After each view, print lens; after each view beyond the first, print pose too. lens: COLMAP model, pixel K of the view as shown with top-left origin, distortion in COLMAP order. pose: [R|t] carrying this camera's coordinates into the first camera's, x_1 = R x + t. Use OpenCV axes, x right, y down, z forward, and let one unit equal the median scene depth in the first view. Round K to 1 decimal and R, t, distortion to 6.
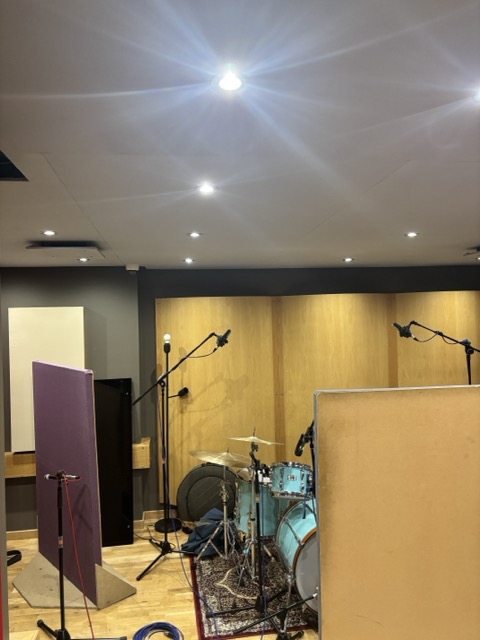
lens RADIAL K [[481.2, 0, 239.5], [0, 481.2, 320.1], [0, 0, 1]] dist [0.000875, -0.012512]
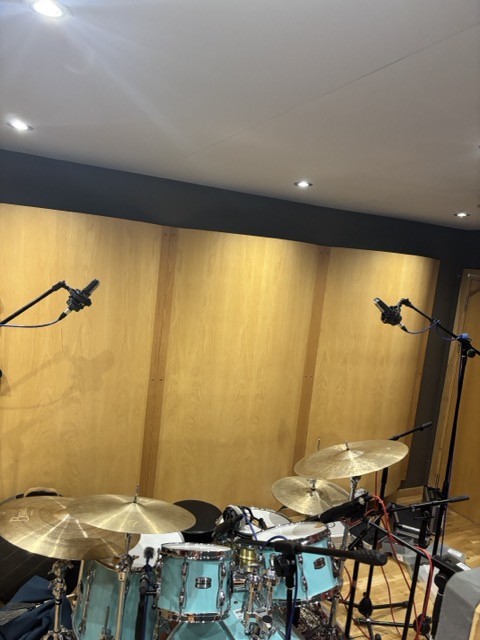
lens RADIAL K [[481.2, 0, 242.4], [0, 481.2, 317.8], [0, 0, 1]] dist [0.000875, -0.012512]
pose [[0.938984, 0.084384, 0.333451, -0.034396], [-0.125837, 0.986510, 0.104703, -0.010554], [-0.320117, -0.140275, 0.936935, 0.384960]]
